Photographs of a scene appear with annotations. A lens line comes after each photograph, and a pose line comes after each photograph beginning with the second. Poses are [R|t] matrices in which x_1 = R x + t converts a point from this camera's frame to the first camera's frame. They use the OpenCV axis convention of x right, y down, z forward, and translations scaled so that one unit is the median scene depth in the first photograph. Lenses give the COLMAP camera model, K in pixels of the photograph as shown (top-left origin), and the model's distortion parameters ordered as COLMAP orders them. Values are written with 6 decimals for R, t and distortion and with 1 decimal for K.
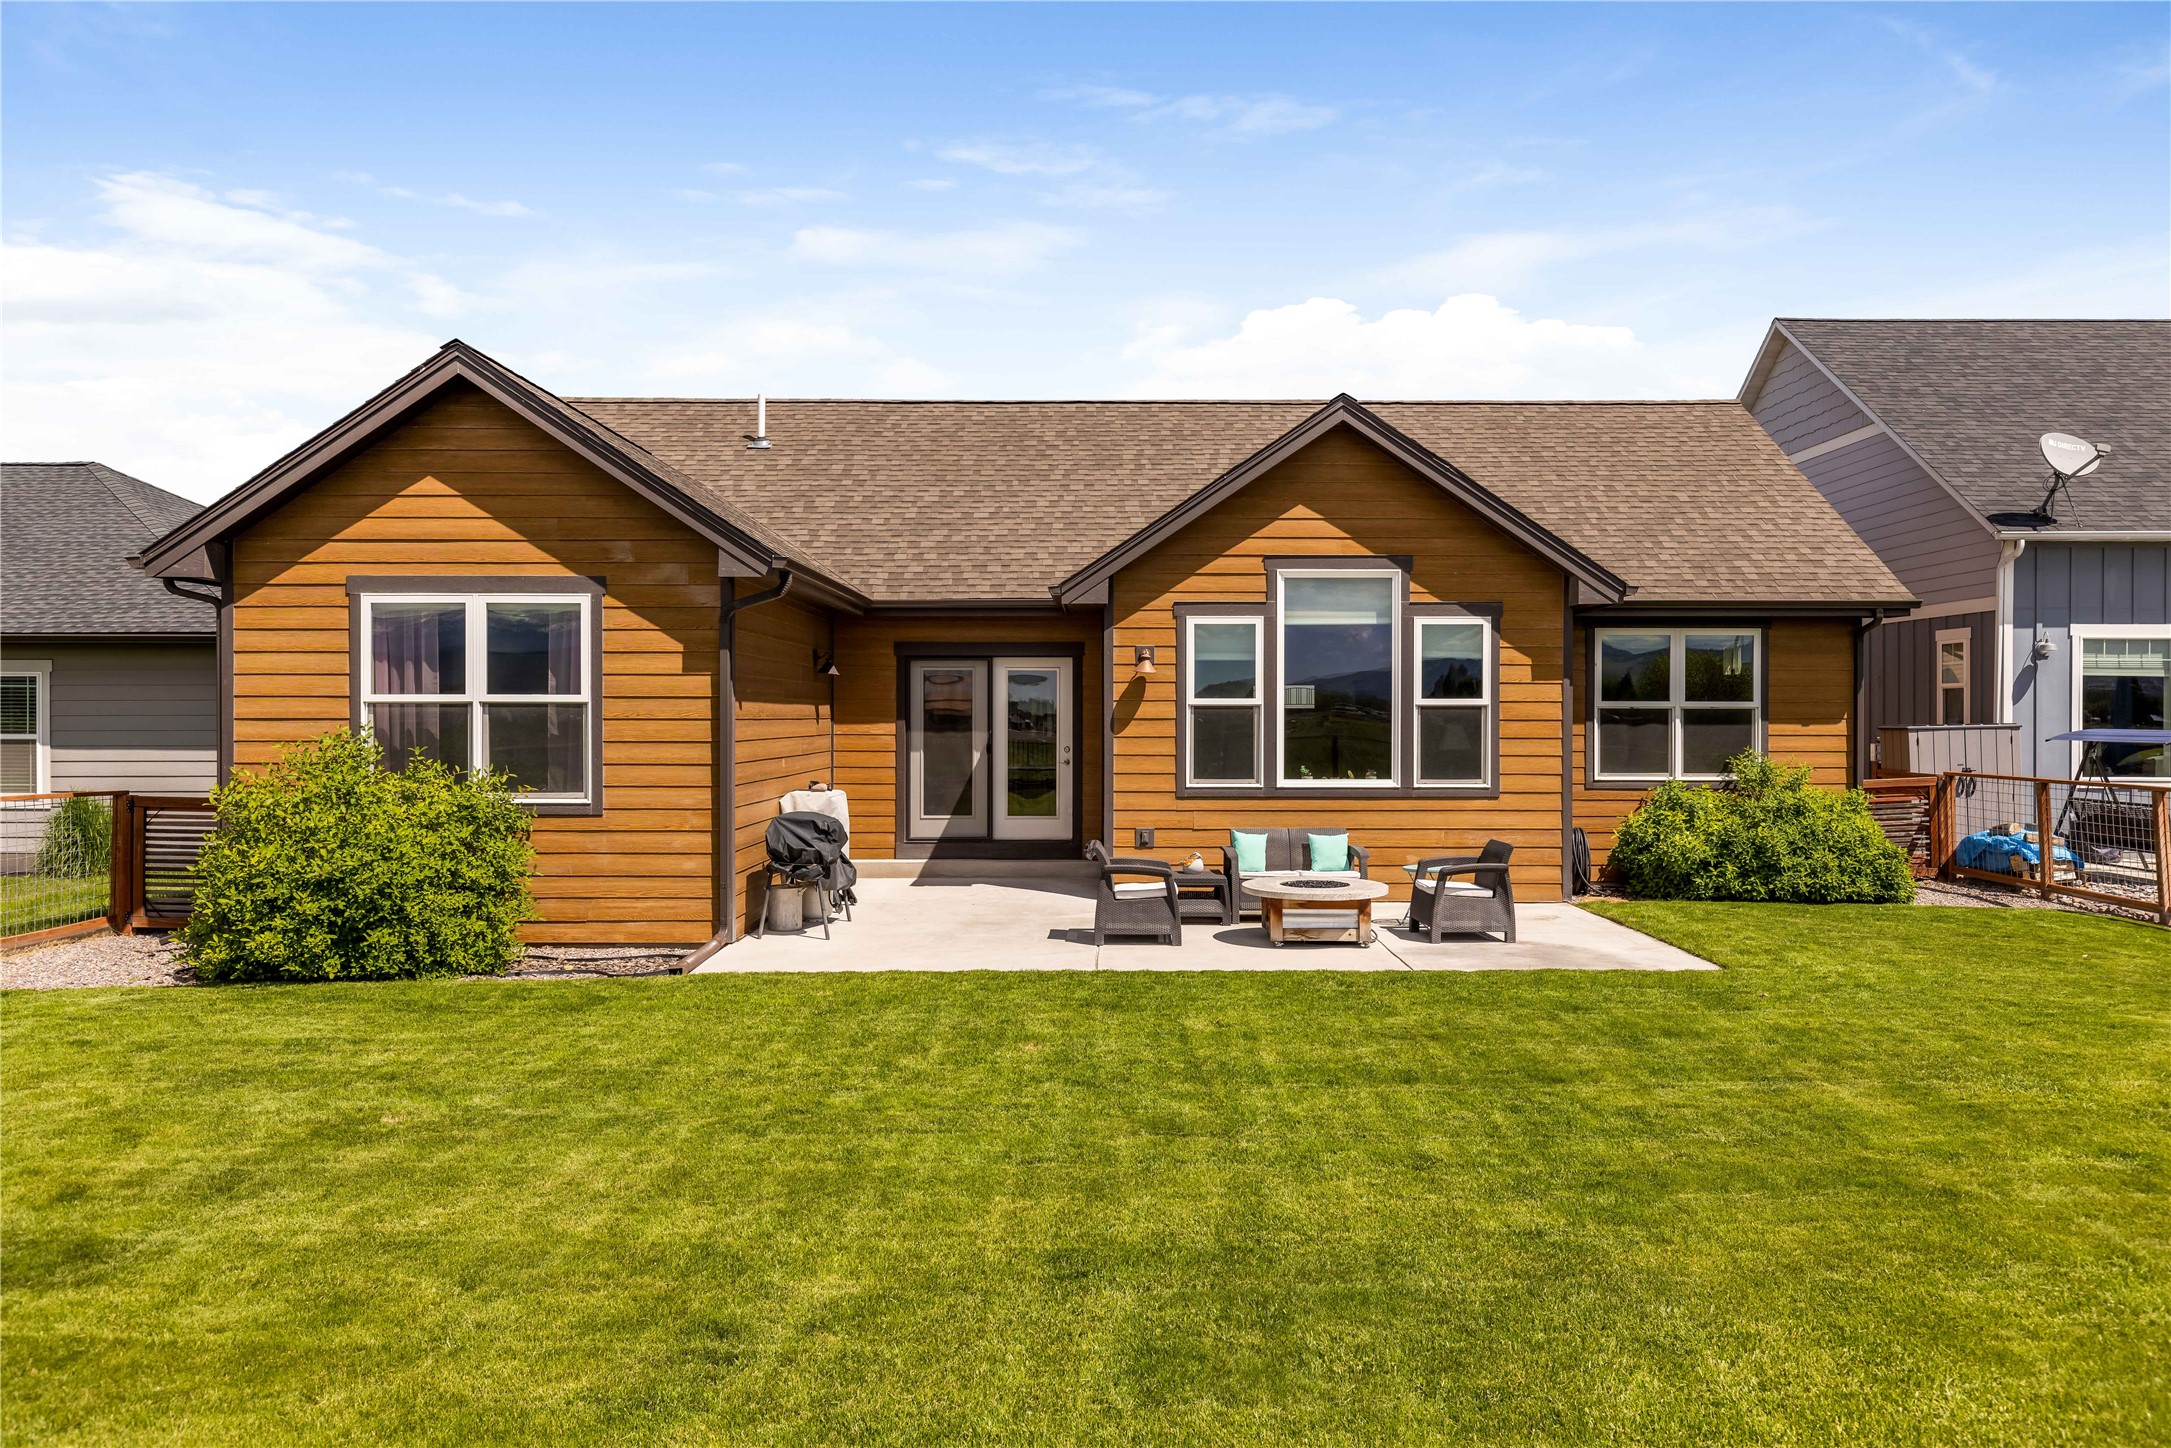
lens RADIAL K [[1578.1, 0, 1086.6], [0, 1578.1, 727.3], [0, 0, 1]] dist [-0.008191, -0.001982]
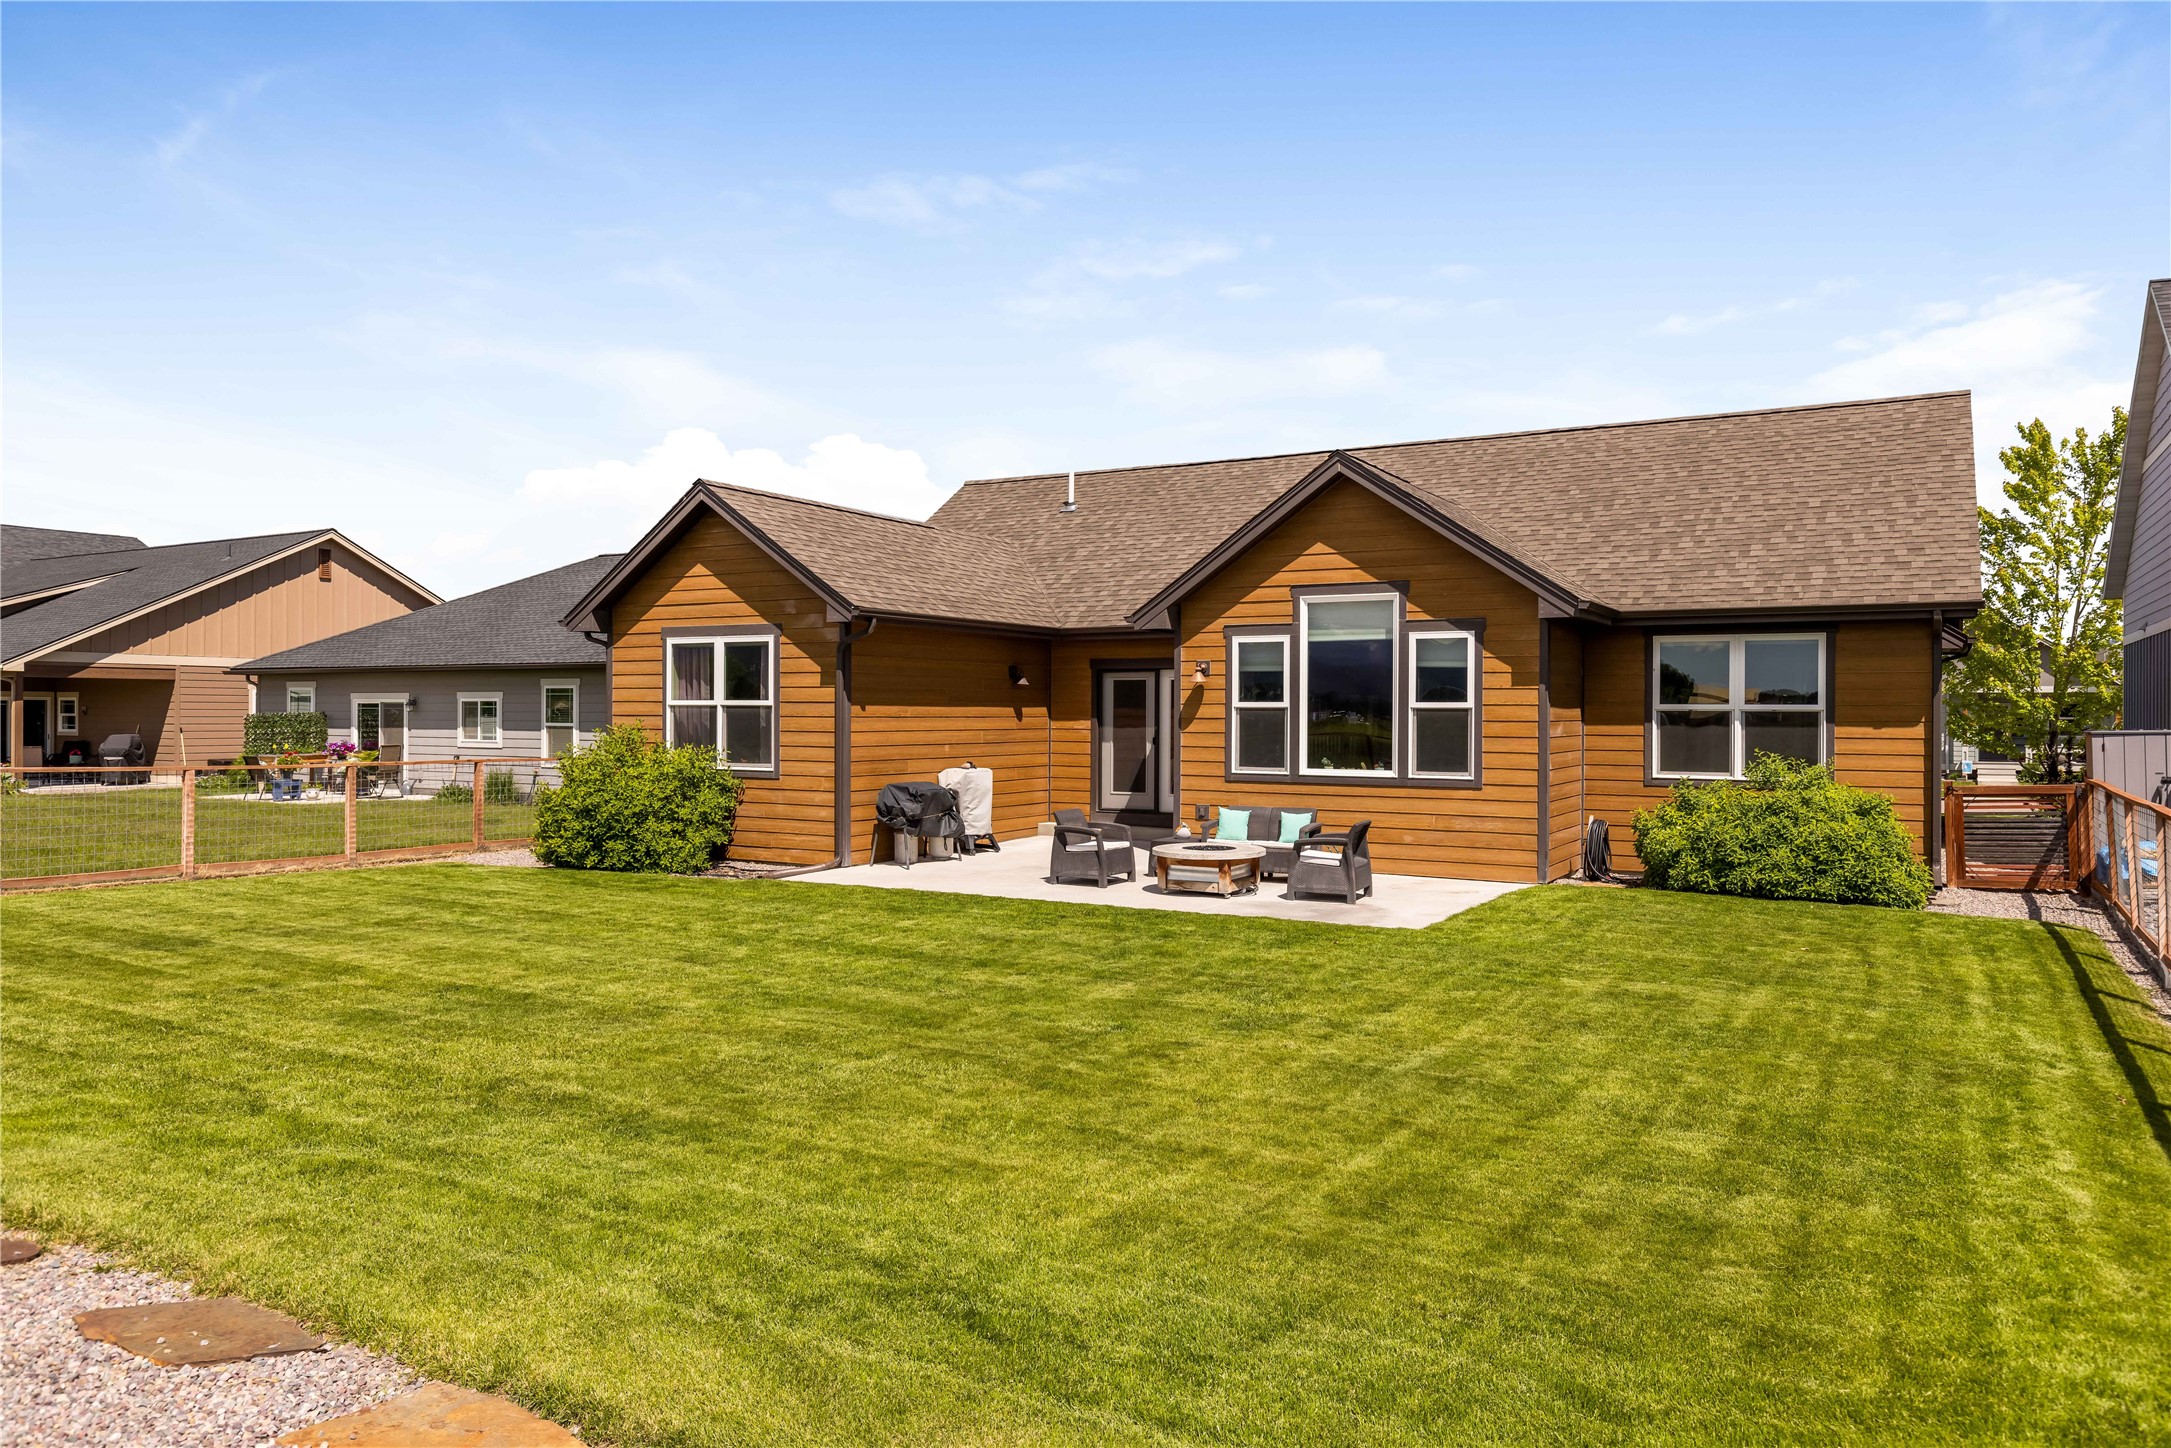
lens RADIAL K [[1481.2, 0, 1086.3], [0, 1481.2, 715.7], [0, 0, 1]] dist [-0.016188, 0.007064]
pose [[0.856630, 0.004641, -0.515910, 0.570102], [-0.007722, 0.999963, -0.003827, -0.002091], [0.515873, 0.007262, 0.856634, -0.066158]]
